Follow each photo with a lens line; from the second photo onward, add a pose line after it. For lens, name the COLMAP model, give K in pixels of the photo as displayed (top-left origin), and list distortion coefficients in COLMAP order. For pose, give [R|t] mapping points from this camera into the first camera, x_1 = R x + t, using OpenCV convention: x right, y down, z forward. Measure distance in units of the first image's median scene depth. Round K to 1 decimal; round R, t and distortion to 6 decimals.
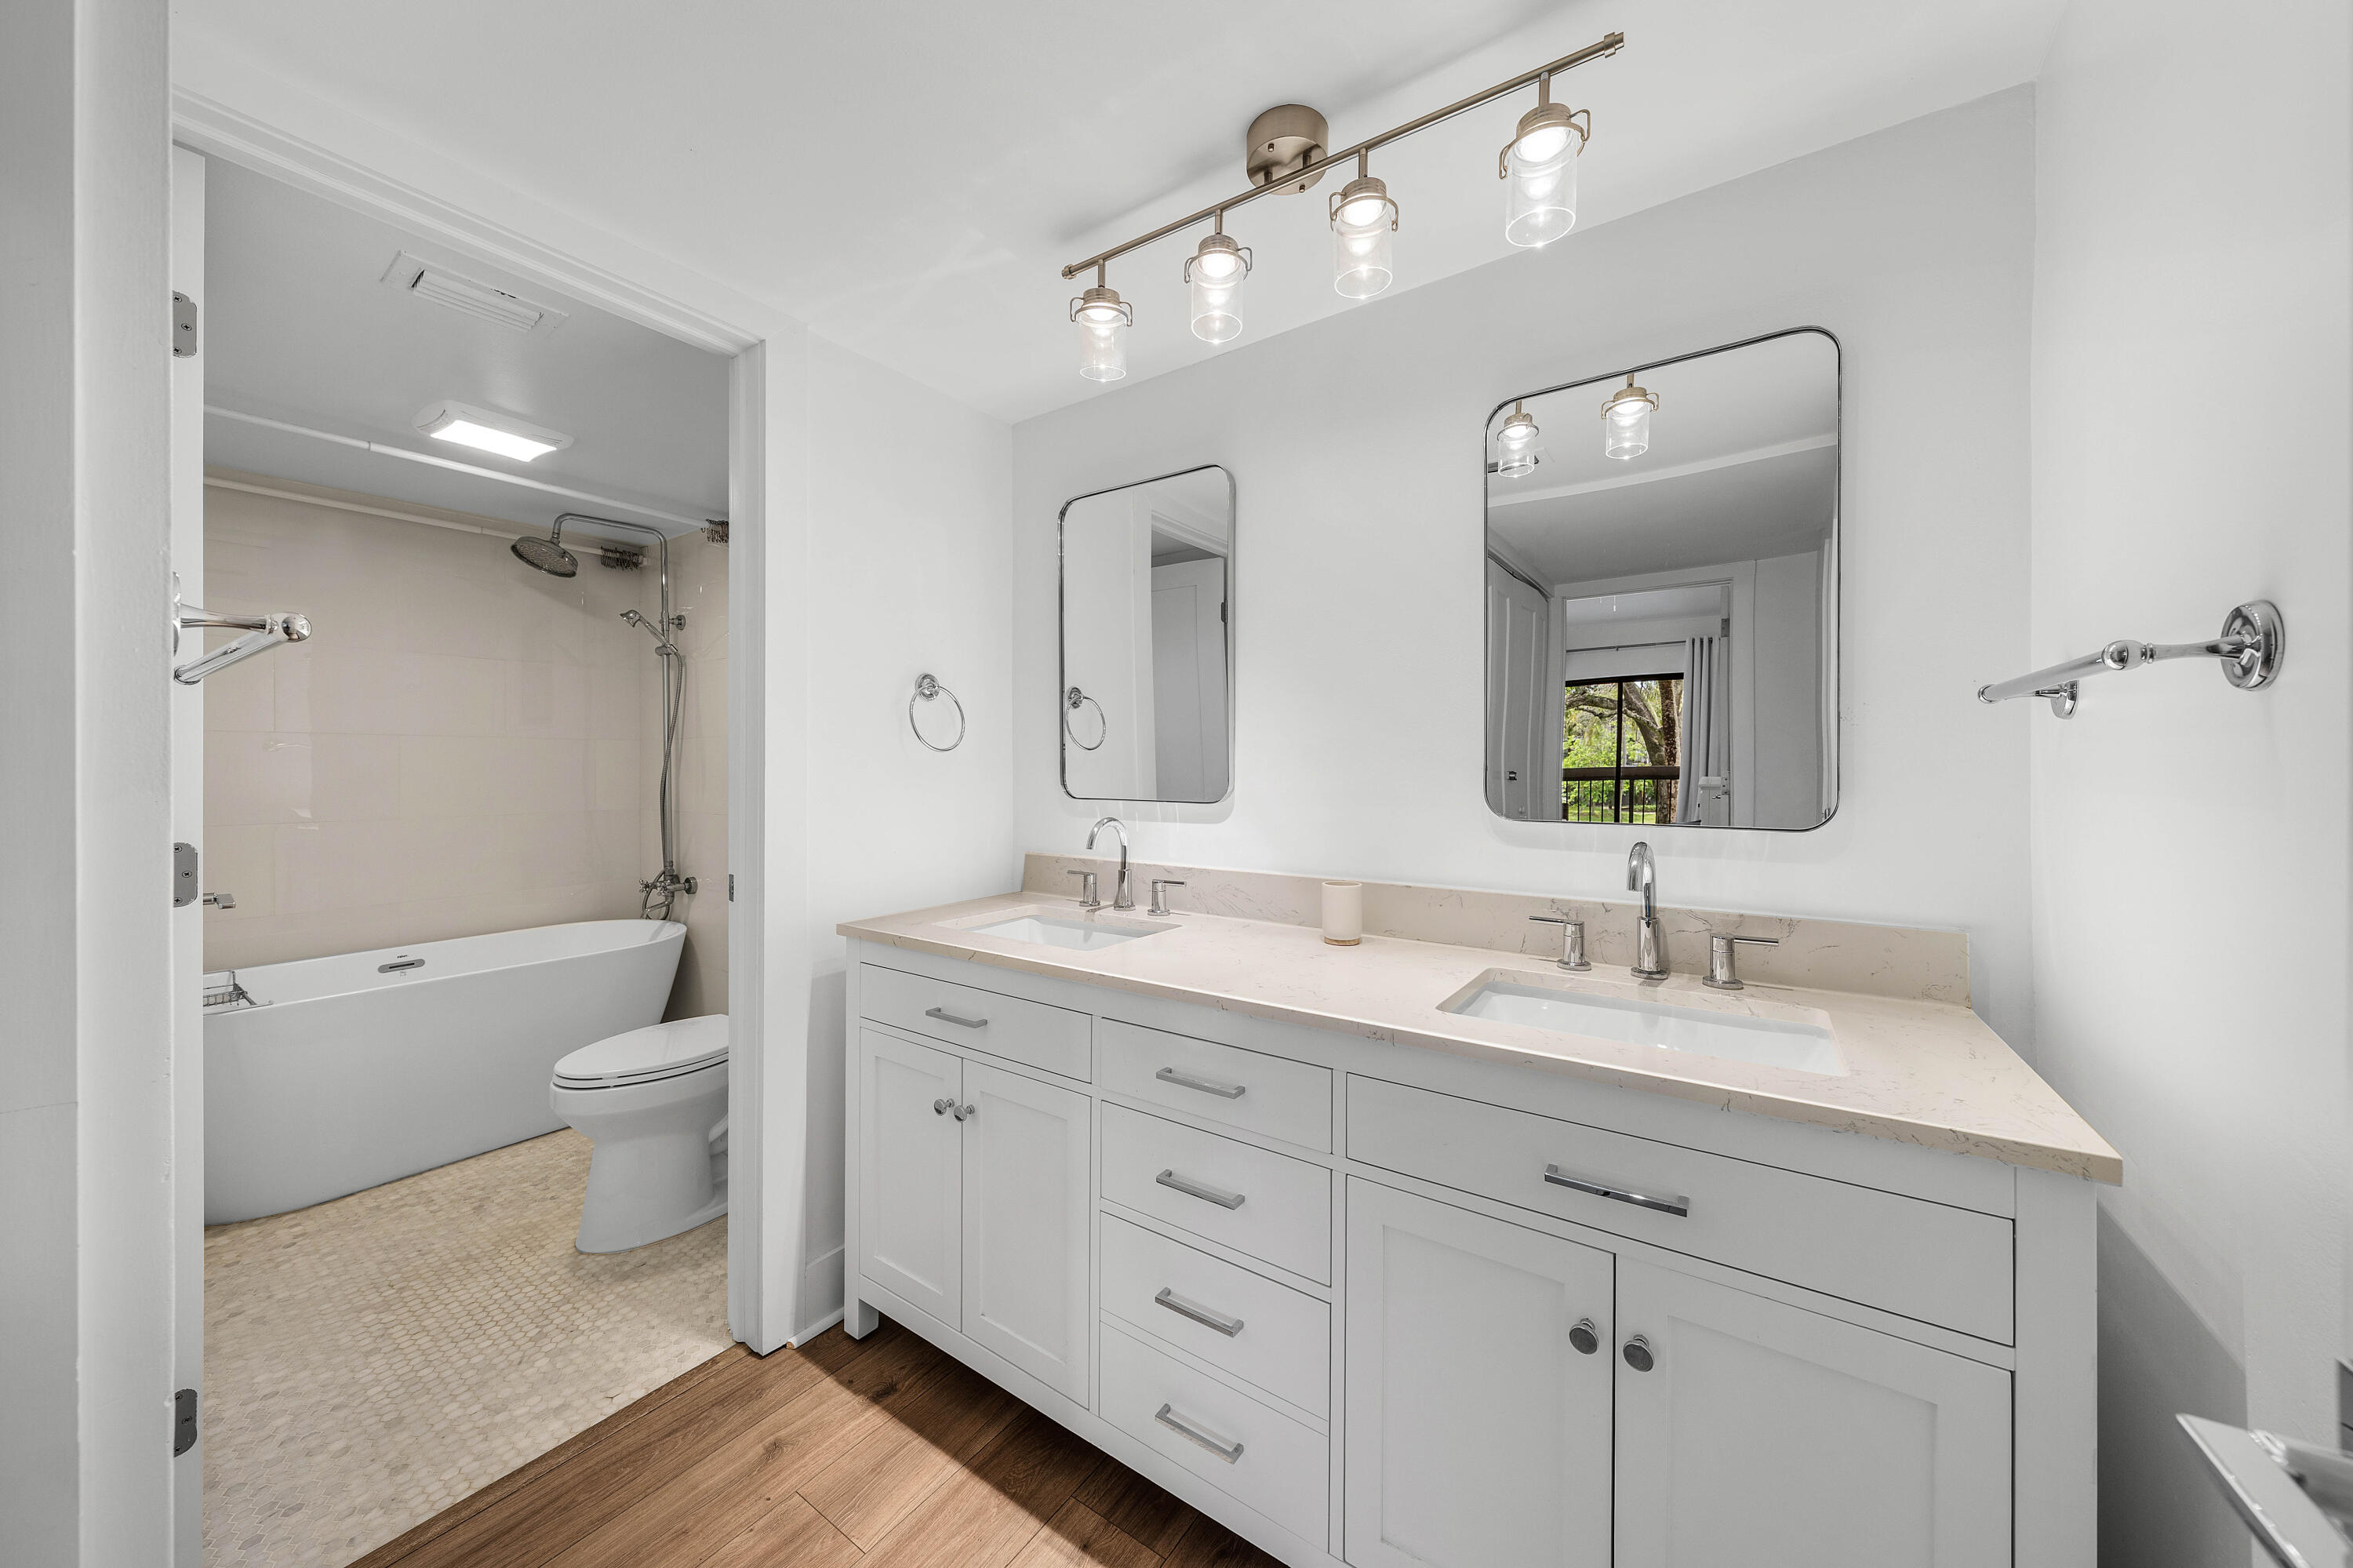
lens RADIAL K [[825.0, 0, 1182.3], [0, 825.0, 774.2], [0, 0, 1]] dist [0.000692, -0.000089]
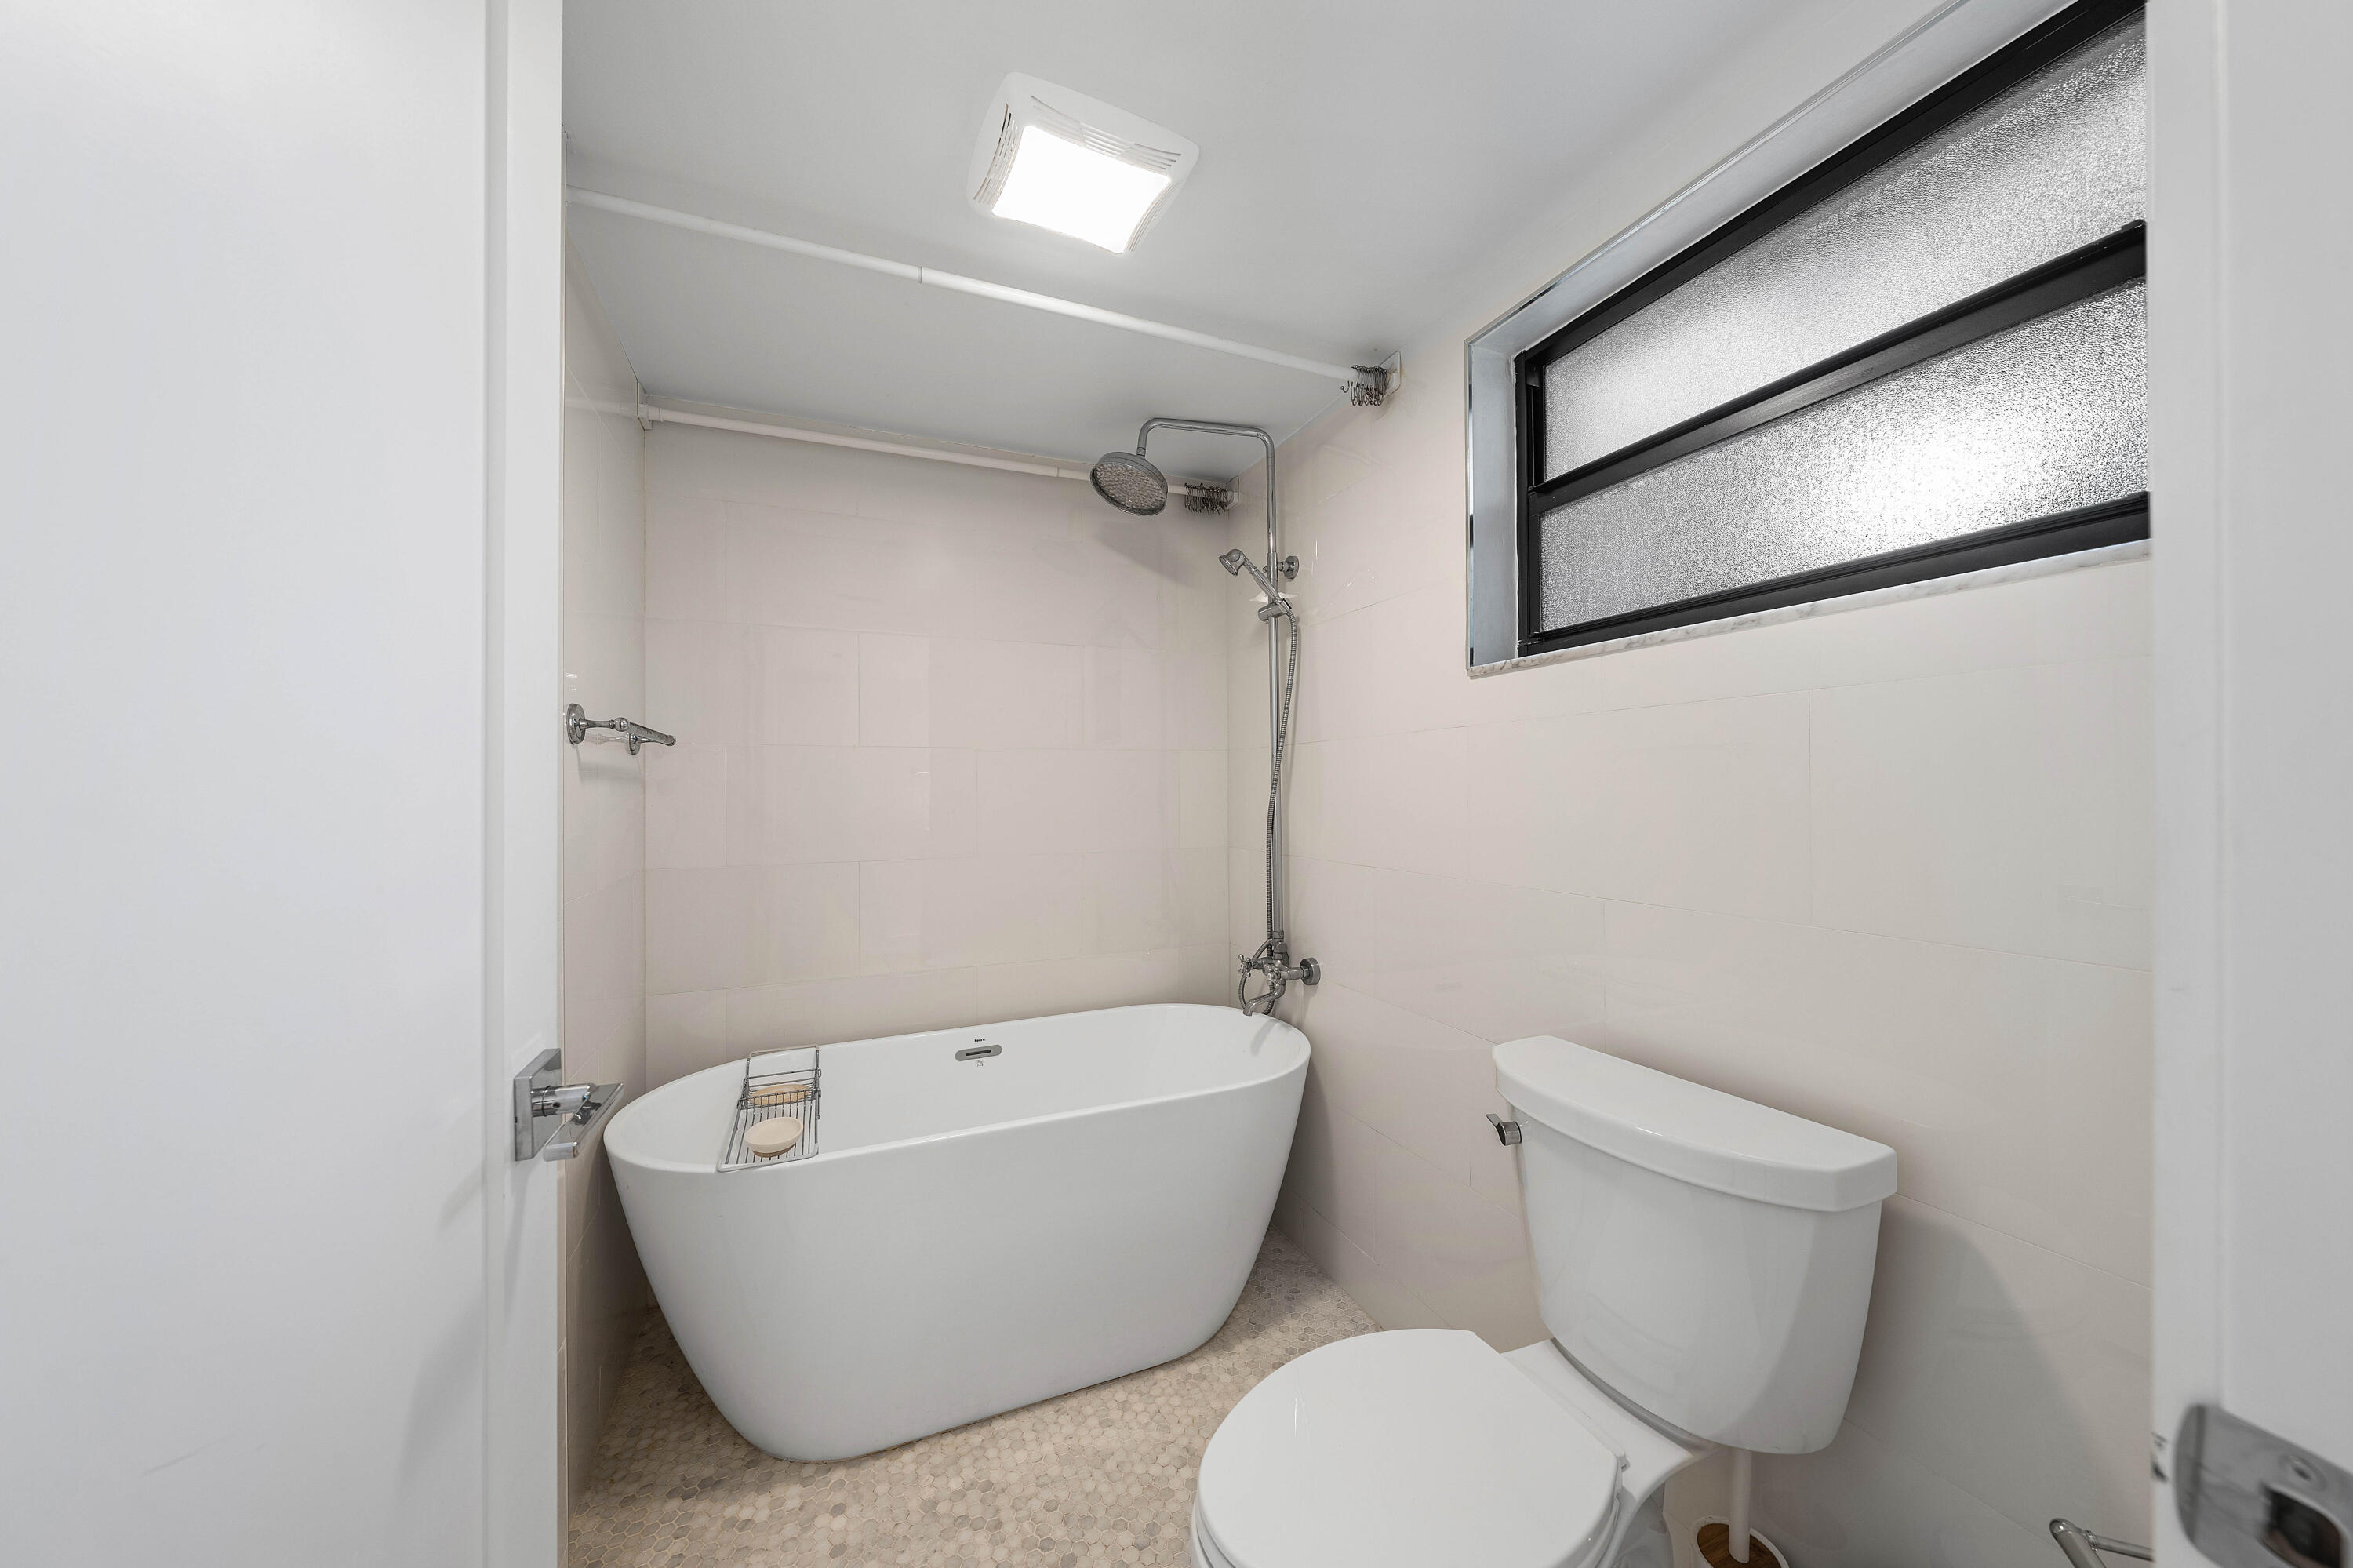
lens RADIAL K [[825.0, 0, 1182.3], [0, 825.0, 774.2], [0, 0, 1]] dist [0.000692, -0.000089]
pose [[0.853222, -0.022644, -0.521056, -0.364492], [0.008248, 0.999518, -0.029930, -0.000827], [0.521482, 0.021239, 0.852998, 0.422121]]
